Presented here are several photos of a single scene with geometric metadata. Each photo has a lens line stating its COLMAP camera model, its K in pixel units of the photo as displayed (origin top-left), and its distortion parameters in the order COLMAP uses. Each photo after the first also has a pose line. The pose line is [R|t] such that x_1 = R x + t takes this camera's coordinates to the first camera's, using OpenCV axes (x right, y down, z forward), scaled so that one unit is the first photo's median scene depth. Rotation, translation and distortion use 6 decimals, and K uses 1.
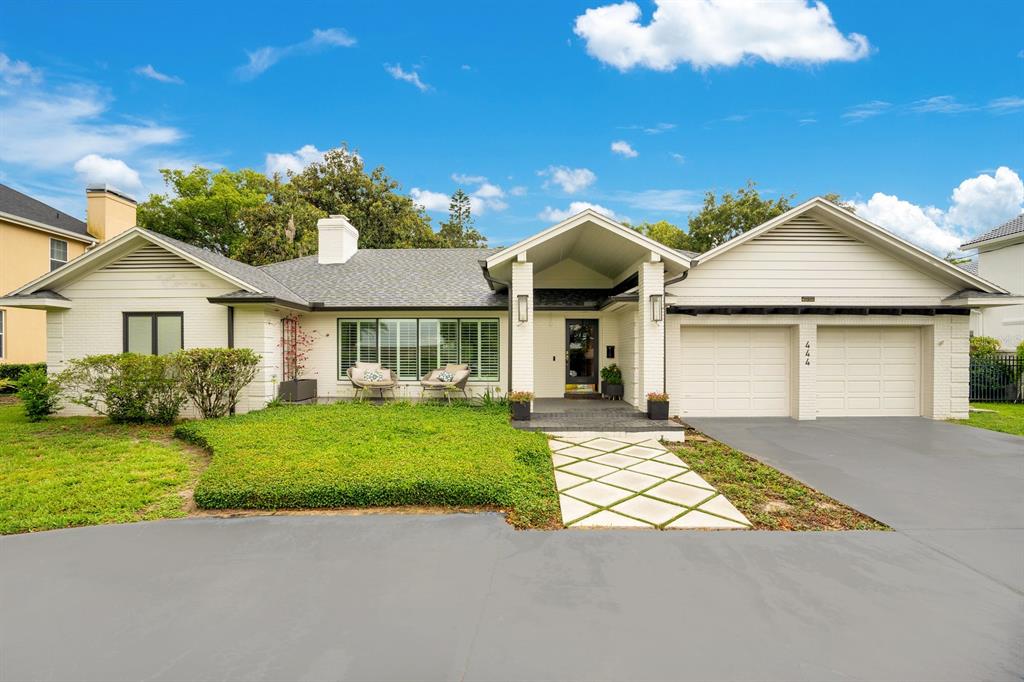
lens RADIAL K [[455.7, 0, 508.6], [0, 455.7, 354.6], [0, 0, 1]] dist [-0.022661, 0.000144]
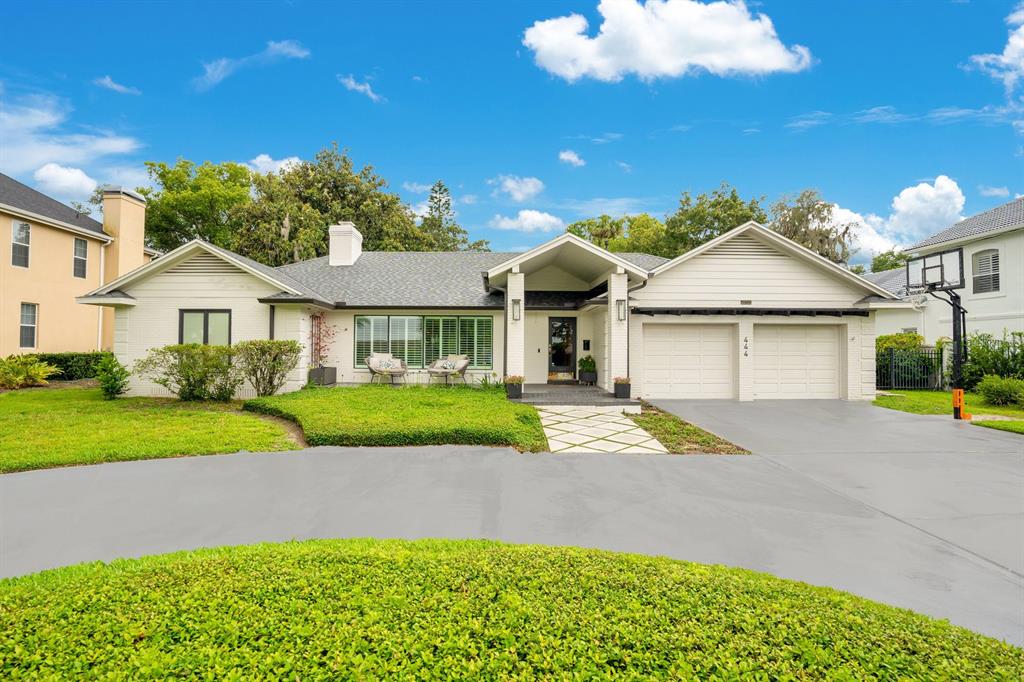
lens RADIAL K [[479.3, 0, 494.7], [0, 479.3, 338.6], [0, 0, 1]] dist [-0.019808, 0.000074]
pose [[0.999792, 0.005296, 0.019708, -0.045148], [-0.004883, 0.999769, -0.020910, 0.005549], [-0.019814, 0.020810, 0.999587, -0.274196]]
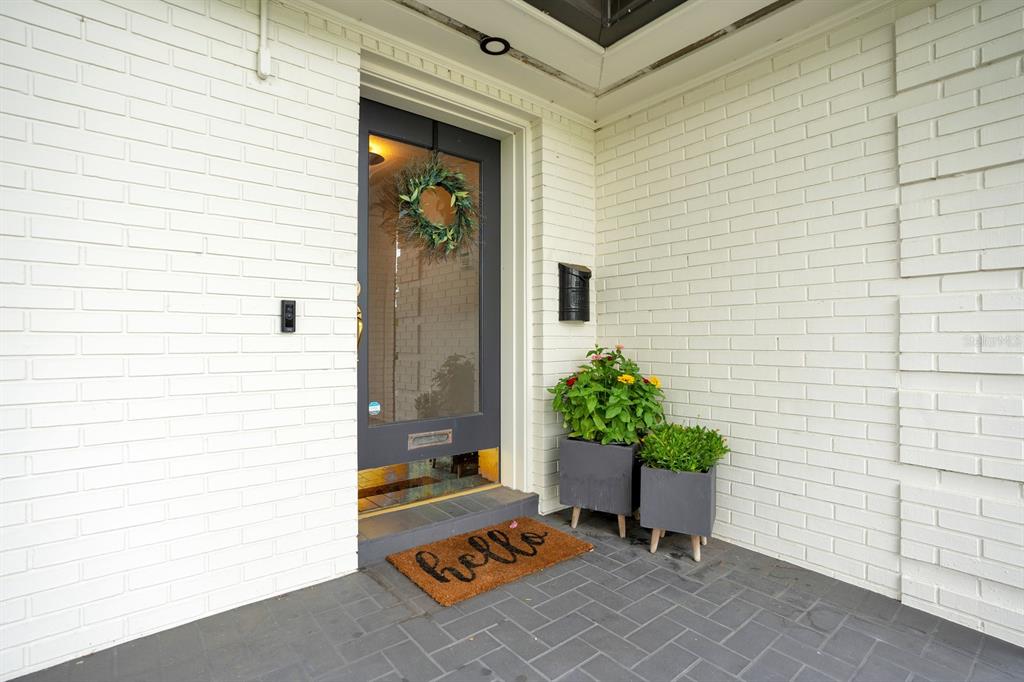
lens RADIAL K [[479.3, 0, 494.7], [0, 479.3, 338.6], [0, 0, 1]] dist [-0.019808, 0.000074]
pose [[0.773424, 0.000615, 0.633888, 0.062945], [0.000653, 0.999998, -0.001767, 0.017896], [-0.633888, 0.001781, 0.773423, 0.961054]]
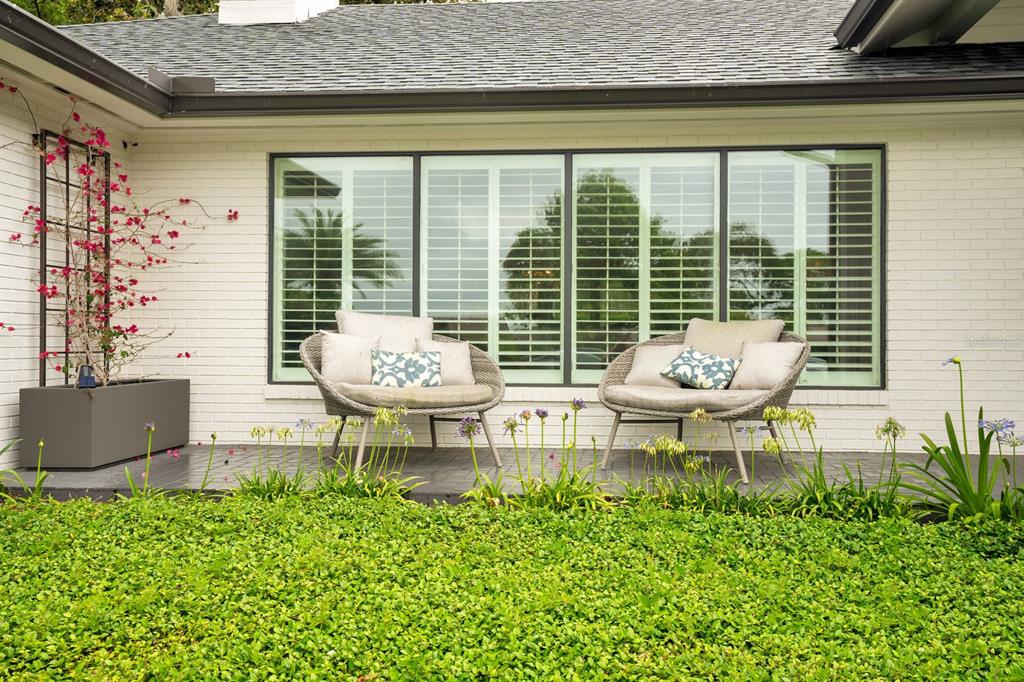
lens RADIAL K [[899.1, 0, 581.3], [0, 899.1, 338.7], [0, 0, 1]] dist [0.064033, -0.001480]
pose [[0.998800, 0.001715, -0.048947, -0.189513], [-0.001830, 0.999996, -0.002300, 0.035590], [0.048943, 0.002387, 0.998799, 0.543528]]
